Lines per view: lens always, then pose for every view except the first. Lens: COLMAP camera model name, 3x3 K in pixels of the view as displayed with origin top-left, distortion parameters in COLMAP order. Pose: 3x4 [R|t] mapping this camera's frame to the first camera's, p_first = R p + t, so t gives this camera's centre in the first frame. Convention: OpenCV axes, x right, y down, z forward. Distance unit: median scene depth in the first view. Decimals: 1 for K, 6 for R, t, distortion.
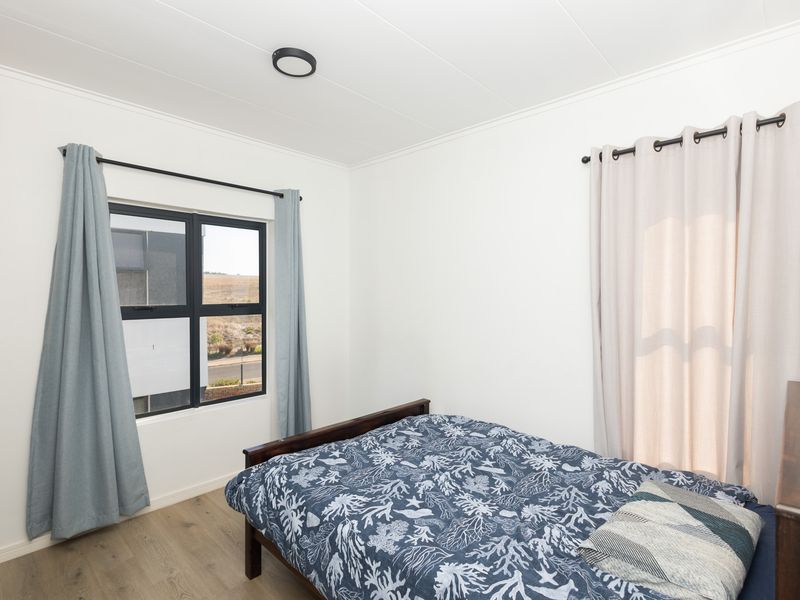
lens RADIAL K [[410.2, 0, 400.4], [0, 410.2, 299.0], [0, 0, 1]] dist [0.001546, 0.000912]
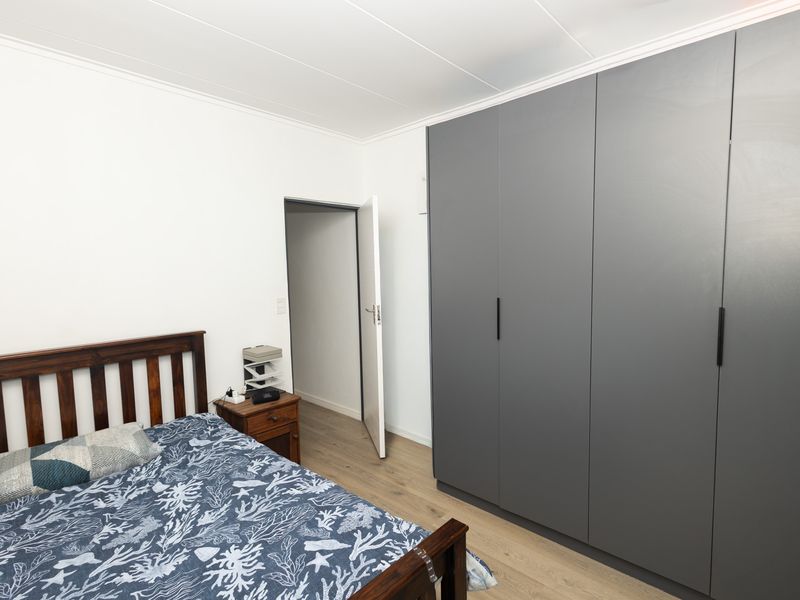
lens RADIAL K [[410.2, 0, 400.1], [0, 410.2, 300.6], [0, 0, 1]] dist [0.001546, 0.000912]
pose [[-0.999788, 0.013875, -0.015212, -0.305854], [0.012337, 0.995216, 0.096913, -0.045750], [0.016484, 0.096704, -0.995177, 1.782616]]
